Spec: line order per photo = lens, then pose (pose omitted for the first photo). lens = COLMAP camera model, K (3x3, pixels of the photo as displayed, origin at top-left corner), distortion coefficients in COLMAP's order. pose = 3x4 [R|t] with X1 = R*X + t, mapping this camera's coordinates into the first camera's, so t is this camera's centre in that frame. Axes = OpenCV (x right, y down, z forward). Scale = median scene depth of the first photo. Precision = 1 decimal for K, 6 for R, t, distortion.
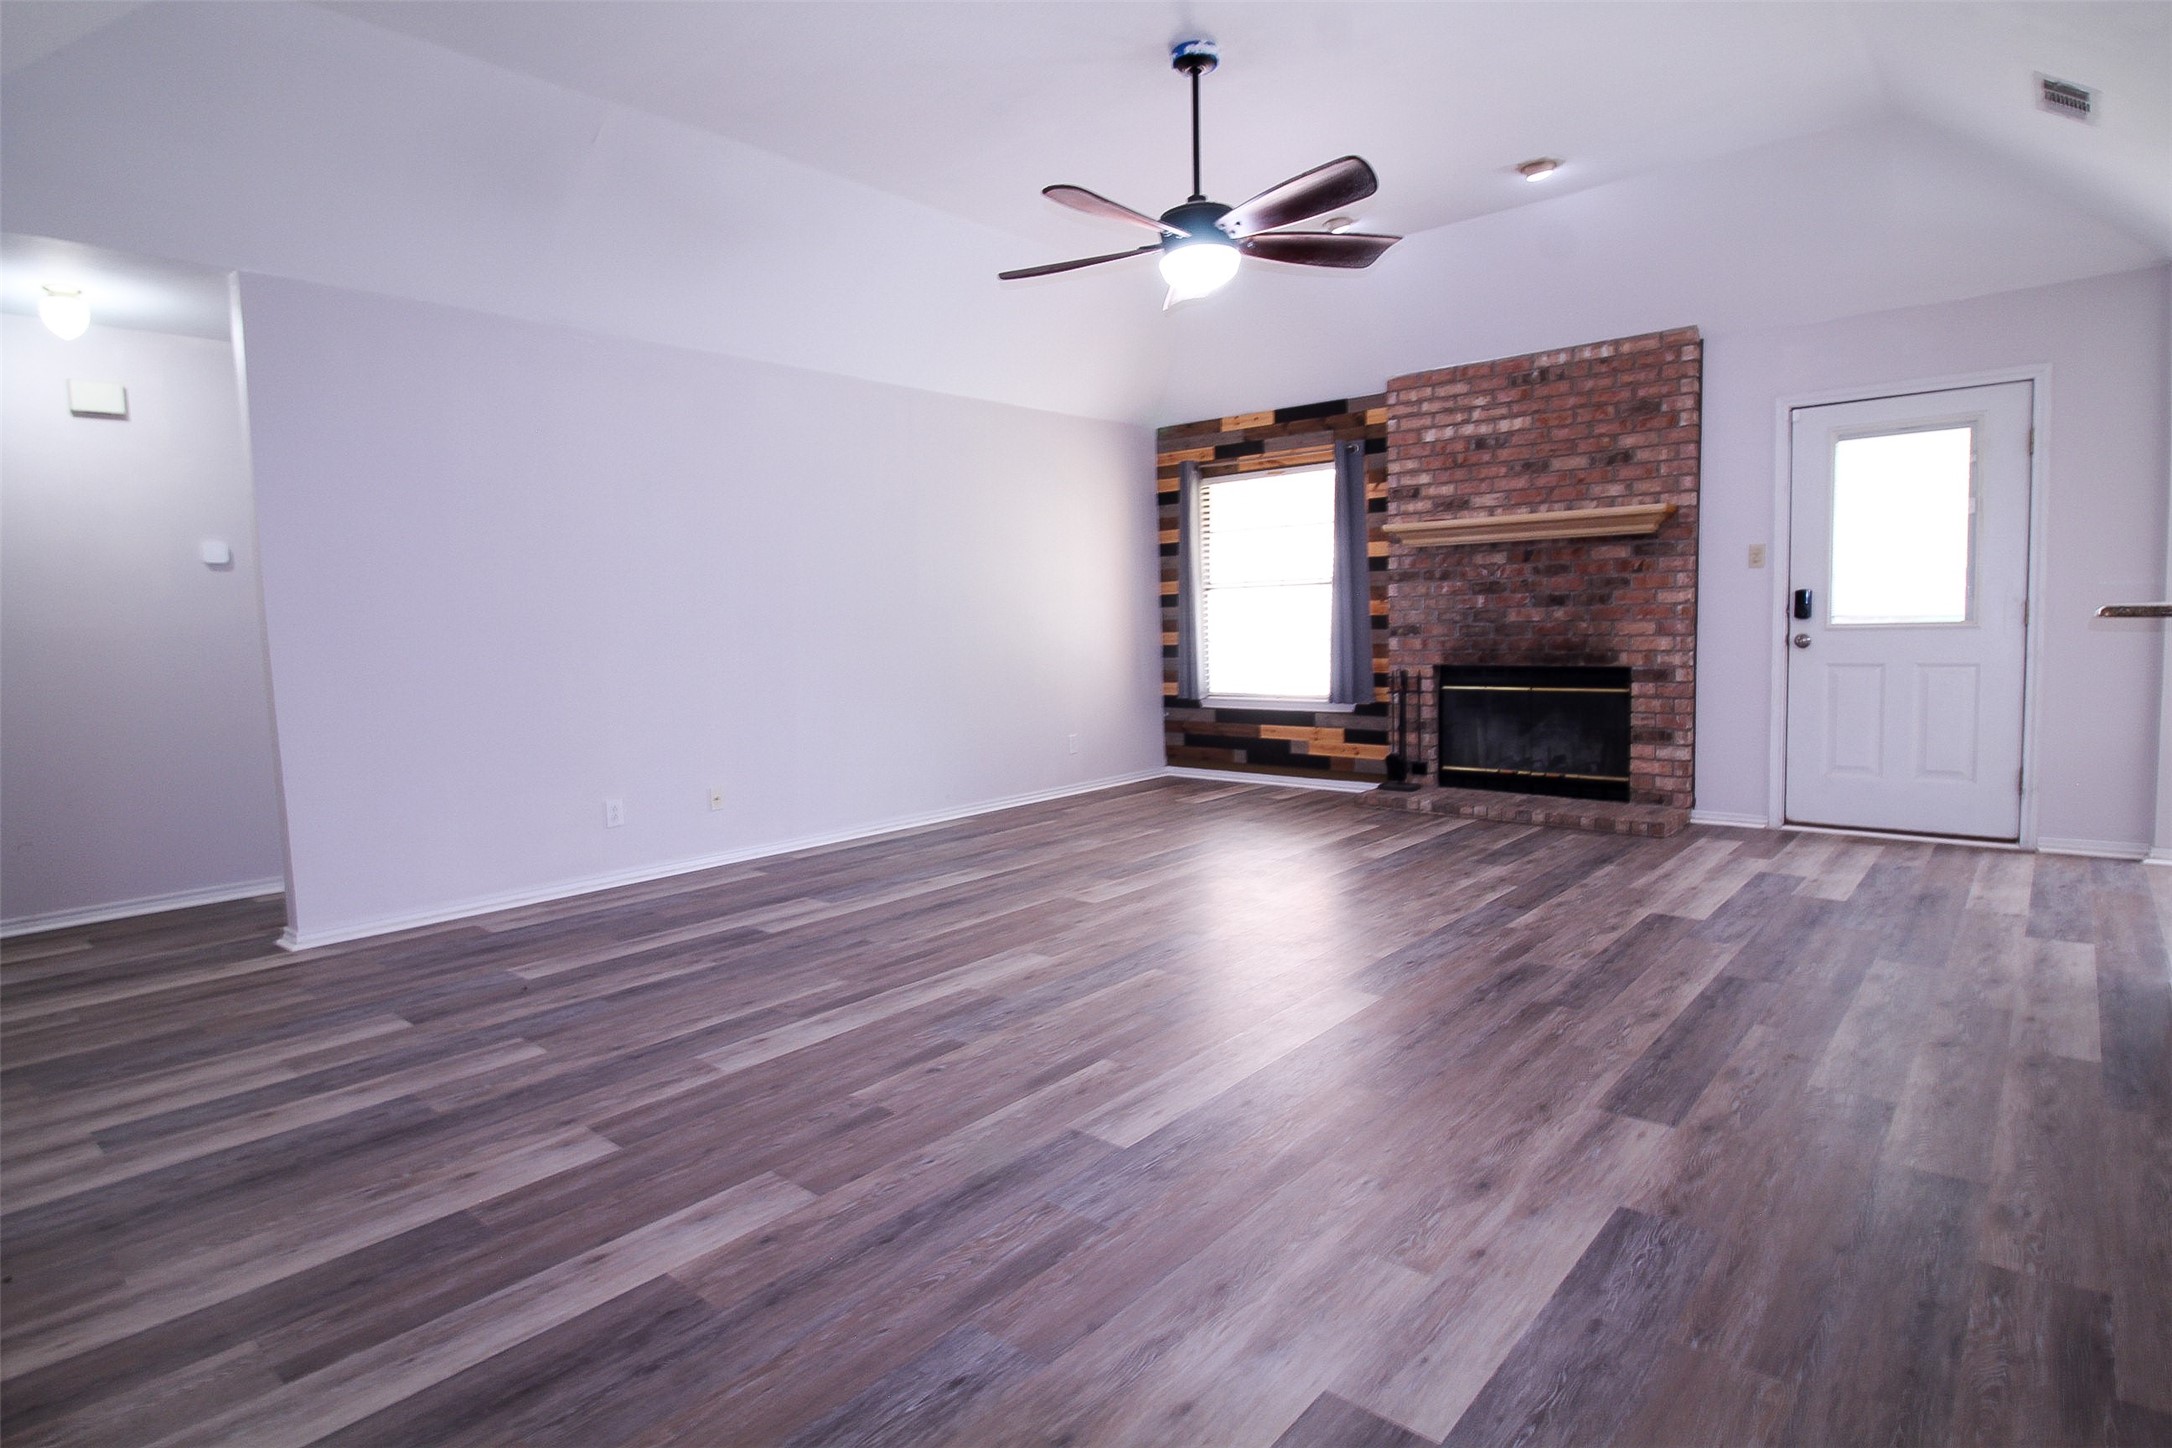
lens RADIAL K [[1135.1, 0, 1092.8], [0, 1135.1, 713.6], [0, 0, 1]] dist [0.008842, -0.015423]
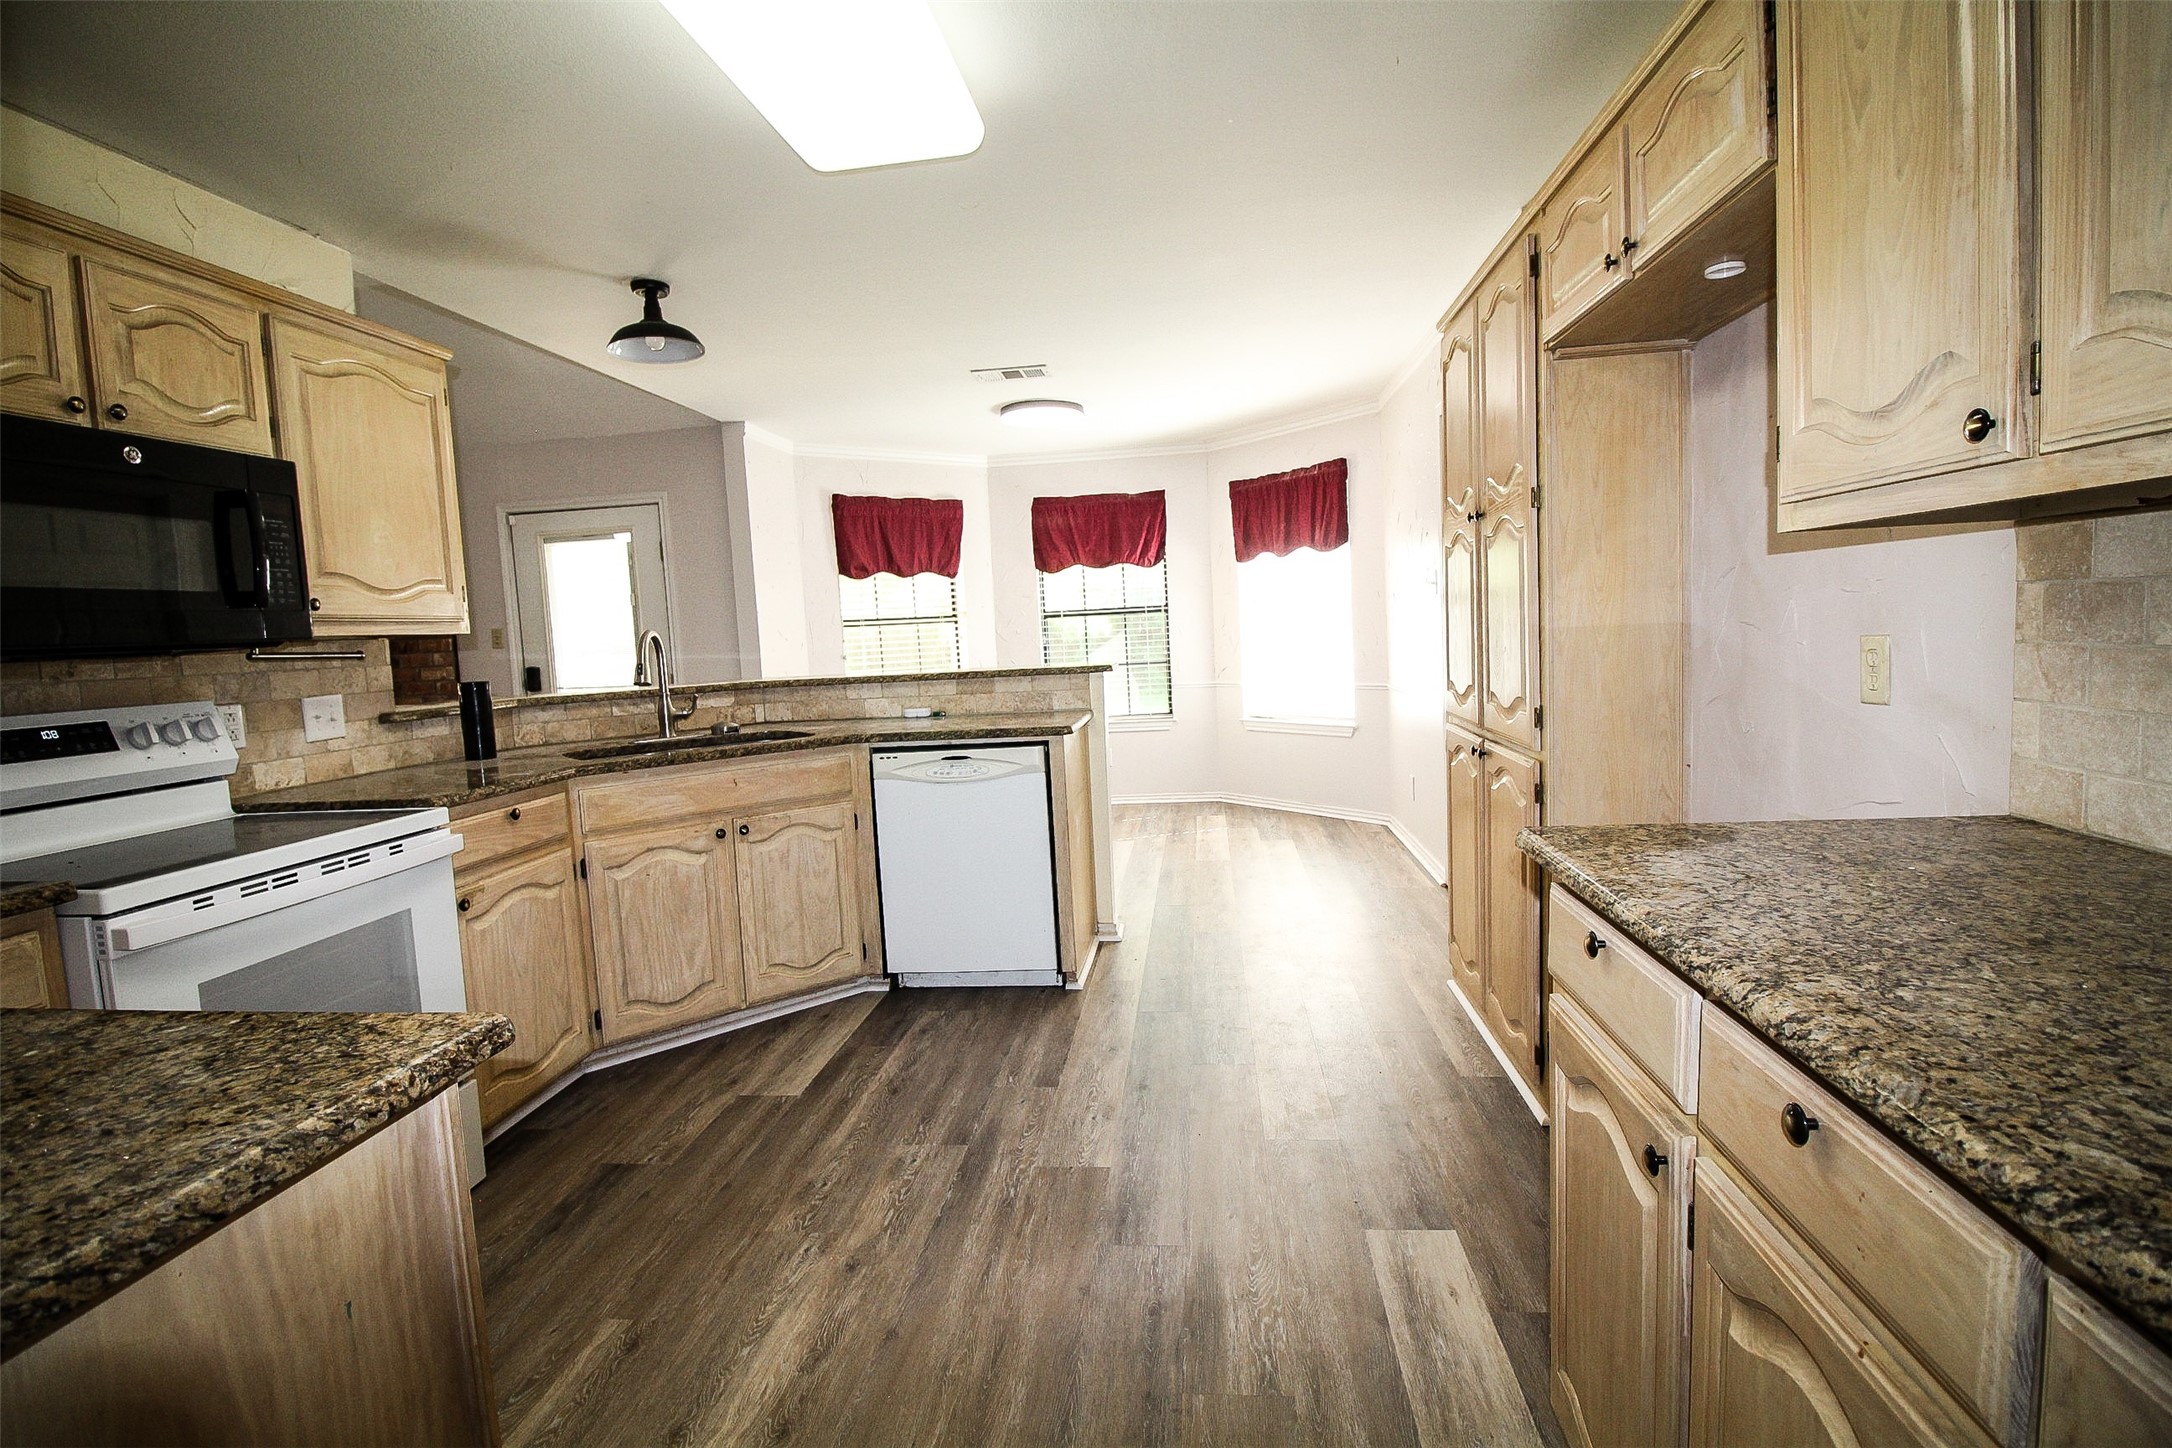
lens RADIAL K [[1001.5, 0, 1090.4], [0, 1001.5, 710.7], [0, 0, 1]] dist [0.000453, -0.014423]
pose [[0.826604, -0.059296, 0.559651, 0.480270], [0.073937, 0.997257, -0.003543, -0.015362], [-0.557906, 0.044308, 0.828721, -0.172805]]
